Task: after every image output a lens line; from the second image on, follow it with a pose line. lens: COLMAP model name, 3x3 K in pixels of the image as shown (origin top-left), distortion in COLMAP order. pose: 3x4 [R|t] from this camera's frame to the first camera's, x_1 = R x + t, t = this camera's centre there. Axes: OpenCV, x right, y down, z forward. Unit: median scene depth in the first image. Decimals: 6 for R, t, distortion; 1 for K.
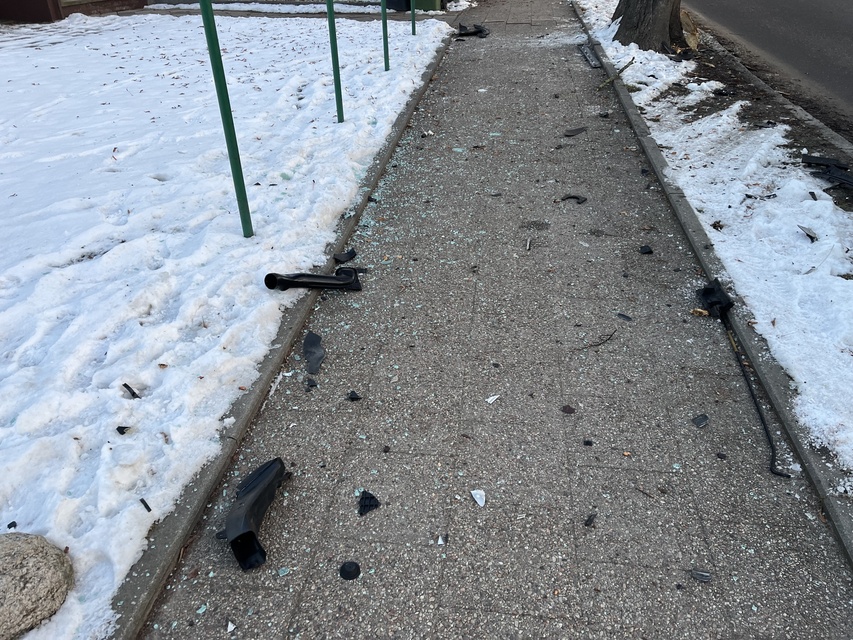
lens RADIAL K [[647.6, 0, 429.9], [0, 647.6, 324.8], [0, 0, 1]] dist [0.084704, -0.106524]
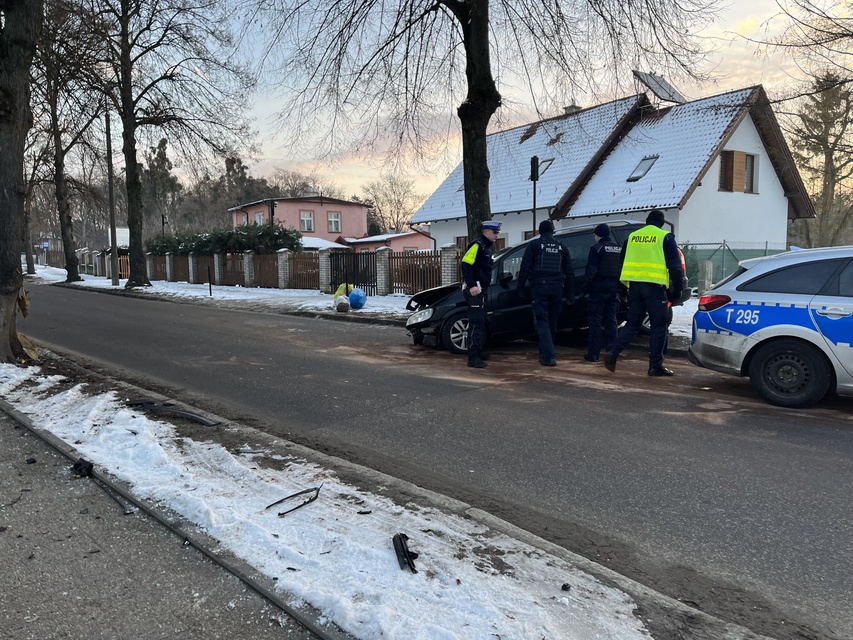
lens RADIAL K [[647.6, 0, 429.9], [0, 647.6, 324.8], [0, 0, 1]] dist [0.084704, -0.106524]
pose [[0.625390, -0.059055, 0.778075, -0.177001], [0.404511, 0.877224, -0.258552, 0.256994], [-0.667277, 0.476436, 0.572495, -0.435179]]
